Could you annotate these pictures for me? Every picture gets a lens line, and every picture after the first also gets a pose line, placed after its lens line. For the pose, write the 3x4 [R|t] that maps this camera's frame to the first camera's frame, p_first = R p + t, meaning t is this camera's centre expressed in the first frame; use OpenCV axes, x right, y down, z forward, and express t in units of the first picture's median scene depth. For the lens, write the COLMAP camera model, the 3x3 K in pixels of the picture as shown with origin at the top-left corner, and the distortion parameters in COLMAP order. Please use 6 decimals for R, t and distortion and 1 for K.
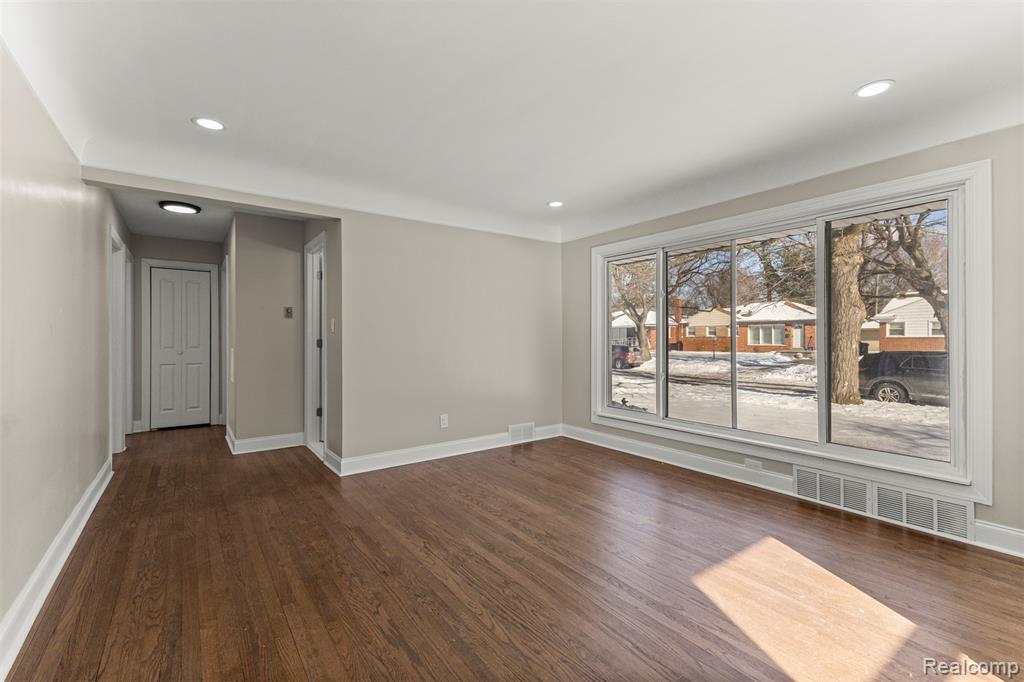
lens RADIAL K [[443.4, 0, 512.3], [0, 443.4, 338.9], [0, 0, 1]] dist [0.016541, -0.004682]
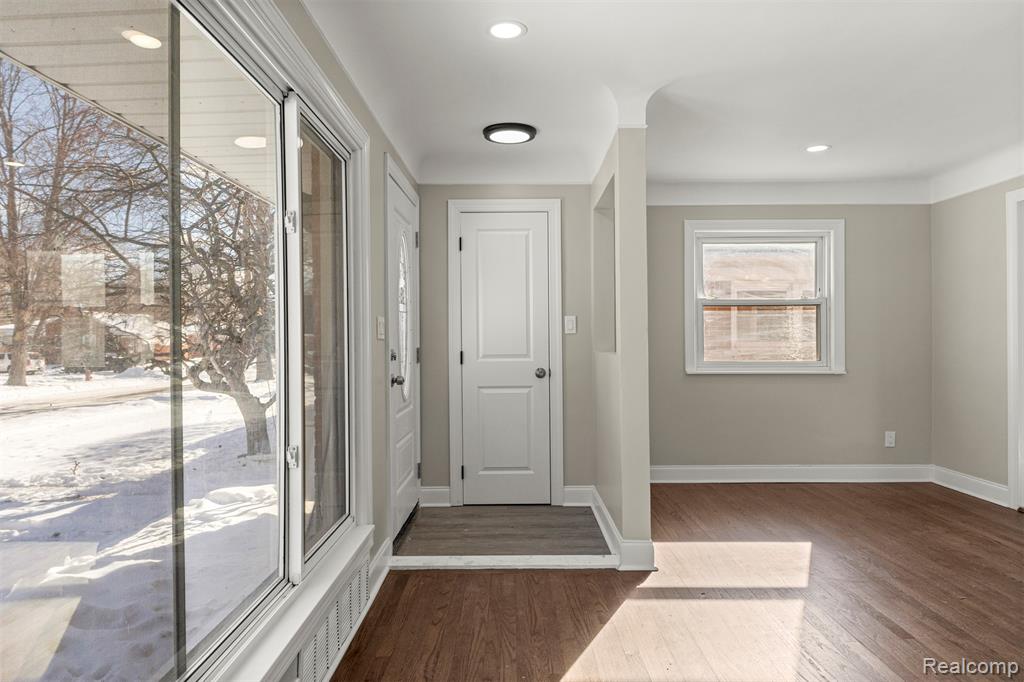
lens RADIAL K [[644.1, 0, 512.0], [0, 644.1, 341.0], [0, 0, 1]] dist [0.008110, -0.002098]
pose [[-0.807116, 0.010268, 0.590303, 0.116018], [0.014514, 0.999892, 0.002452, -0.011290], [-0.590214, 0.010546, -0.807178, 1.666725]]
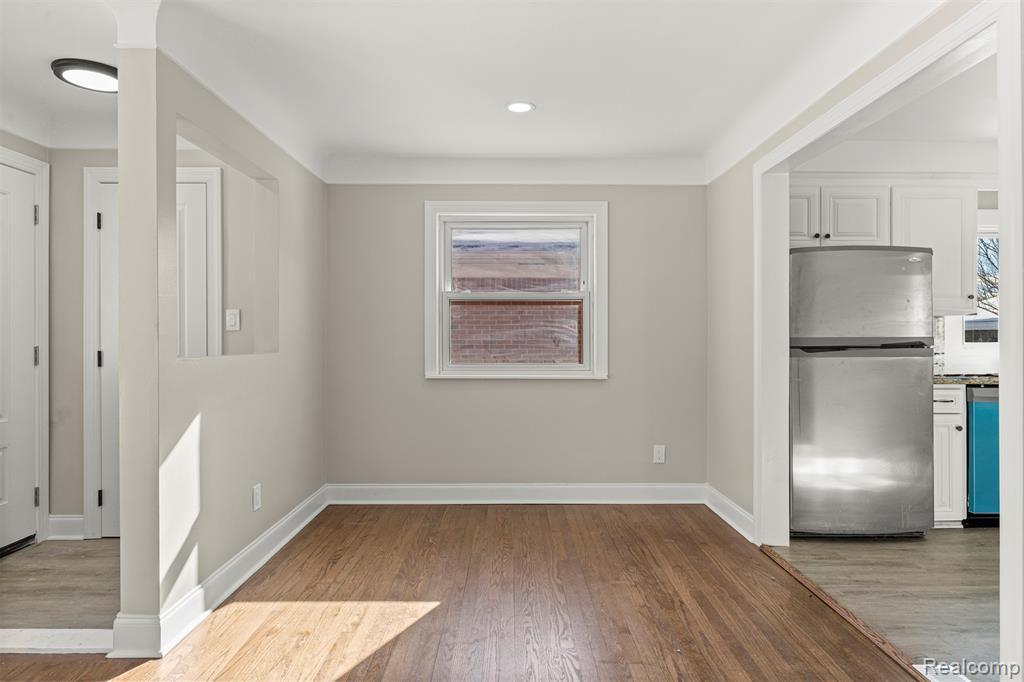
lens RADIAL K [[586.0, 0, 512.4], [0, 586.0, 336.9], [0, 0, 1]] dist [0.002611, -0.001150]
pose [[-0.811754, 0.006215, 0.583966, -0.245747], [0.007597, 0.999971, -0.000083, -0.005533], [-0.583950, 0.004369, -0.811778, 0.889804]]
